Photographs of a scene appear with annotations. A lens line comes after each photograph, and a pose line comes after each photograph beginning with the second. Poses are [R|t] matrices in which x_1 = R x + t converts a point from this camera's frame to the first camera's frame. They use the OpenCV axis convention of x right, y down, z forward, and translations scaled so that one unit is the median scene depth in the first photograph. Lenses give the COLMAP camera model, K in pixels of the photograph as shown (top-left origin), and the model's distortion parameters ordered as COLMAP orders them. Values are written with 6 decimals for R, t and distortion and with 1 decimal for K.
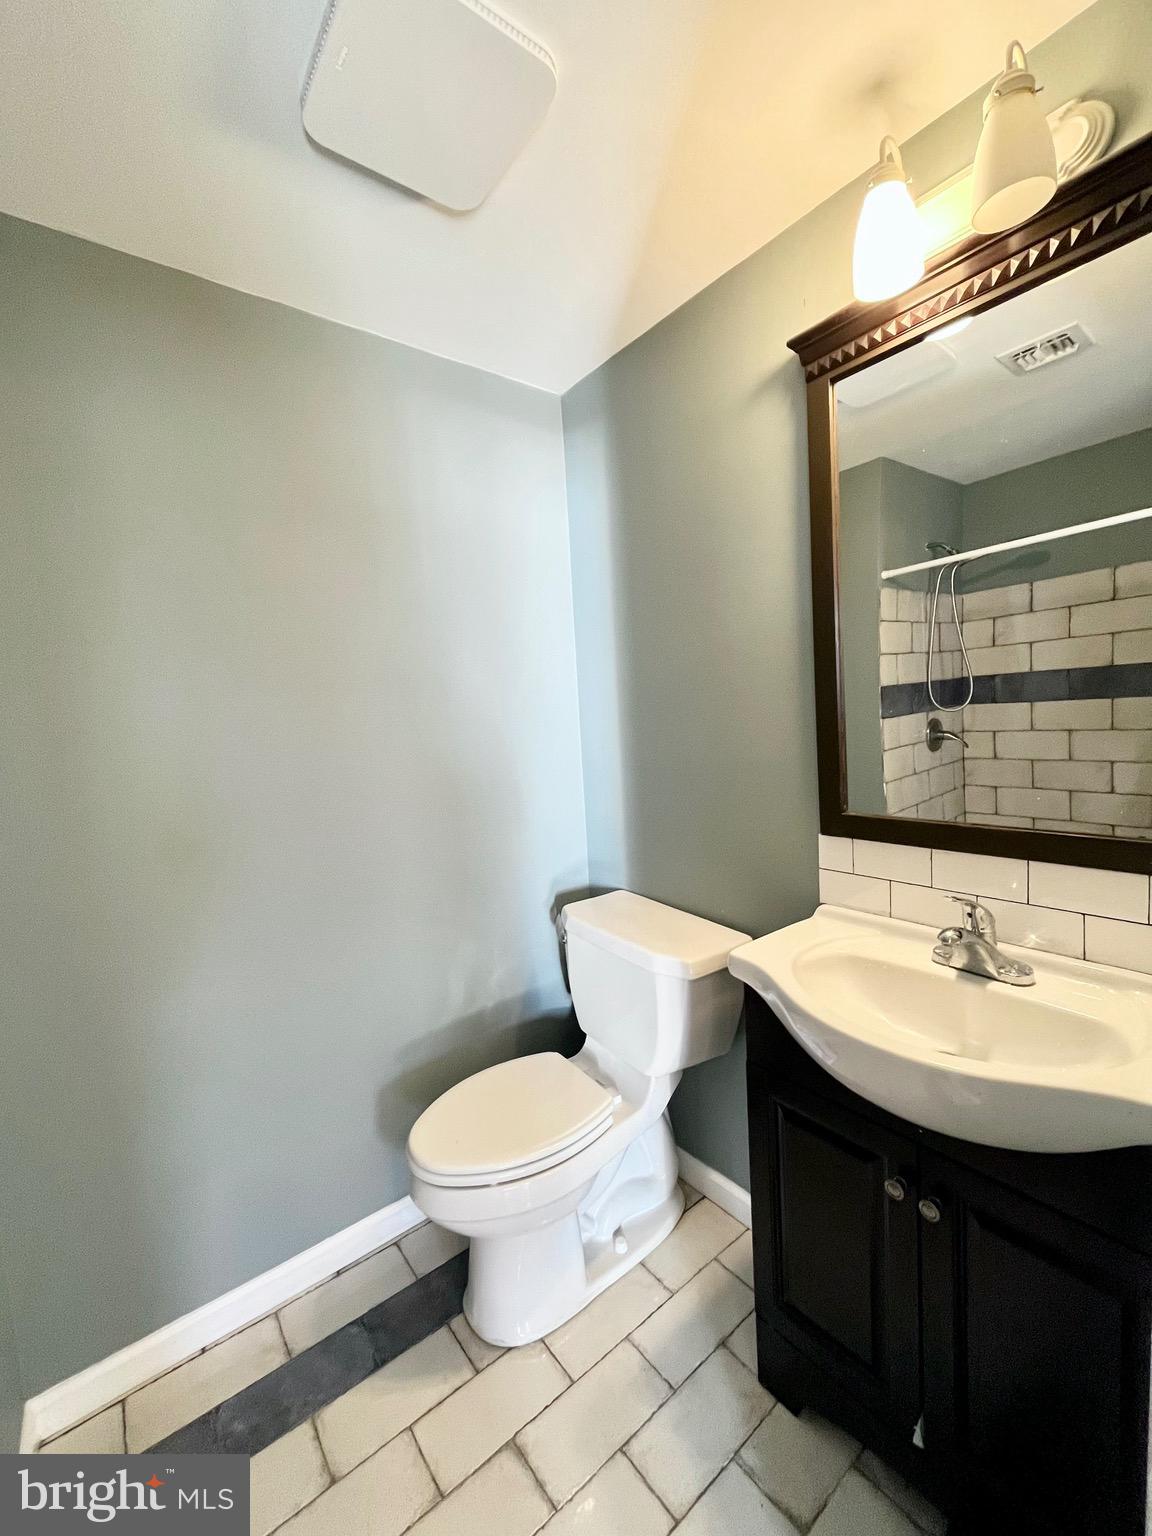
lens RADIAL K [[624.4, 0, 576.0], [0, 624.4, 768.0], [0, 0, 1]] dist [-0.003501, 0.000037]
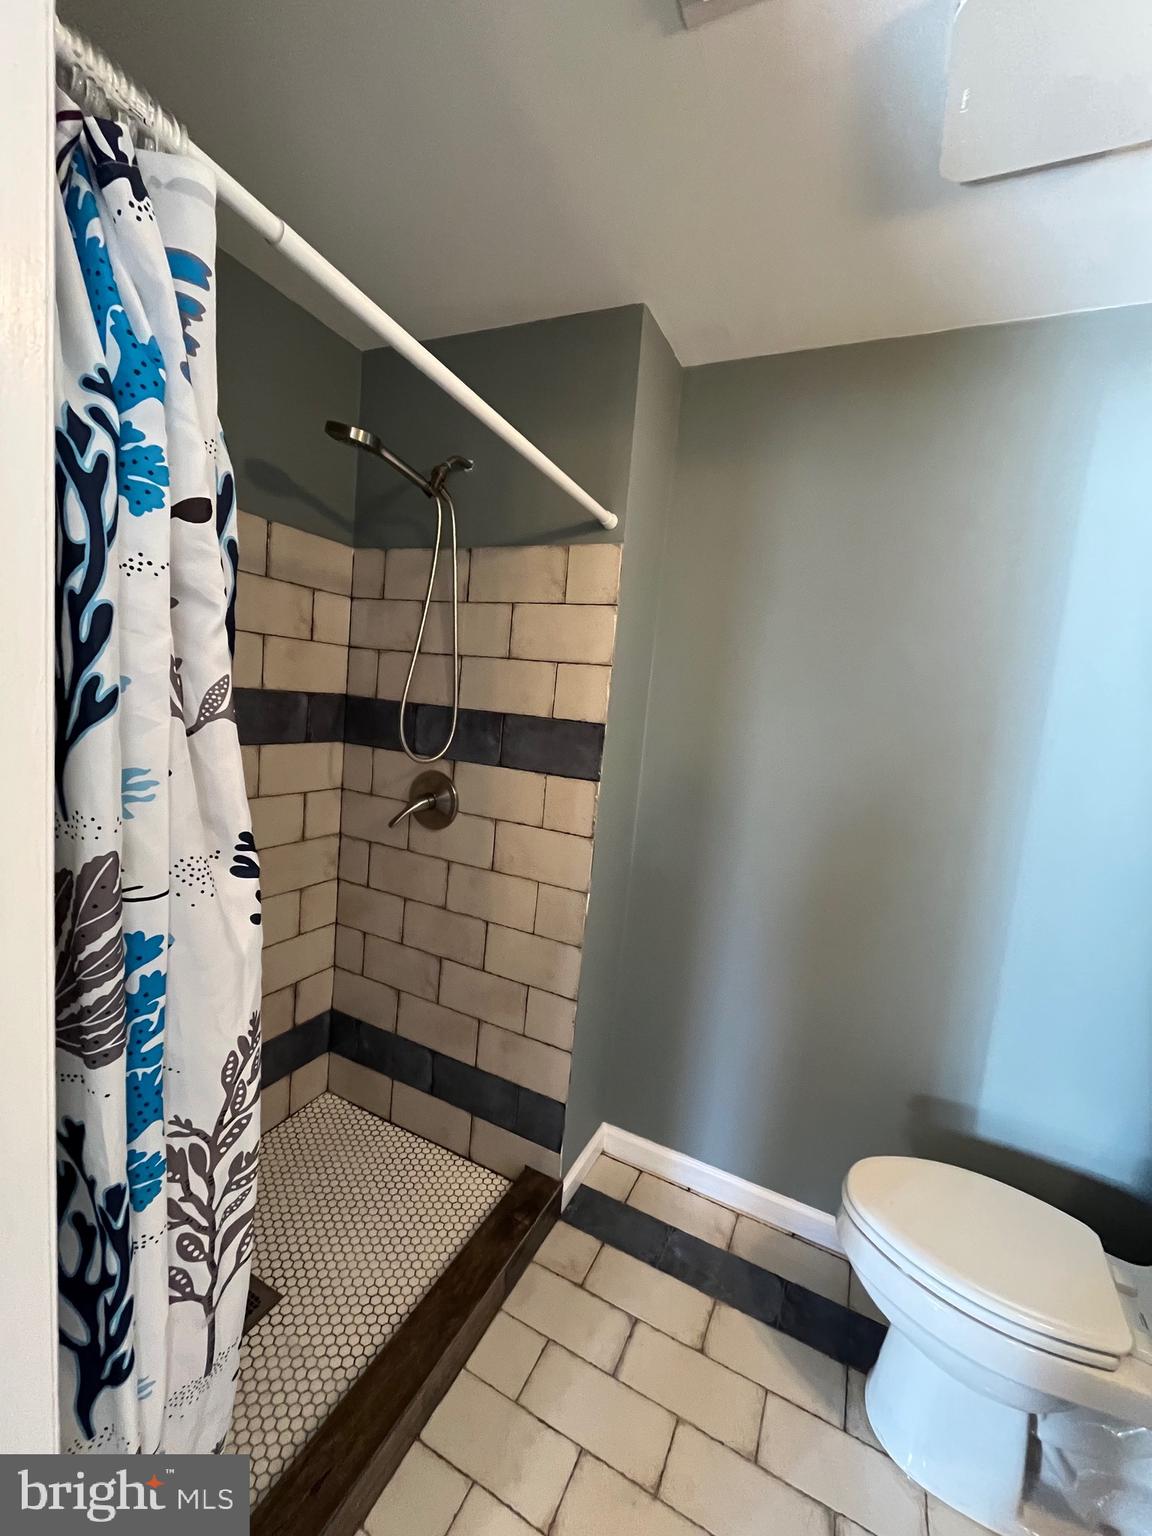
lens RADIAL K [[624.4, 0, 576.0], [0, 624.4, 768.0], [0, 0, 1]] dist [-0.003501, 0.000037]
pose [[0.424615, 0.195736, -0.883962, 0.318635], [-0.190314, 0.973833, 0.124218, -0.069925], [0.885145, 0.115486, 0.450756, 0.079891]]
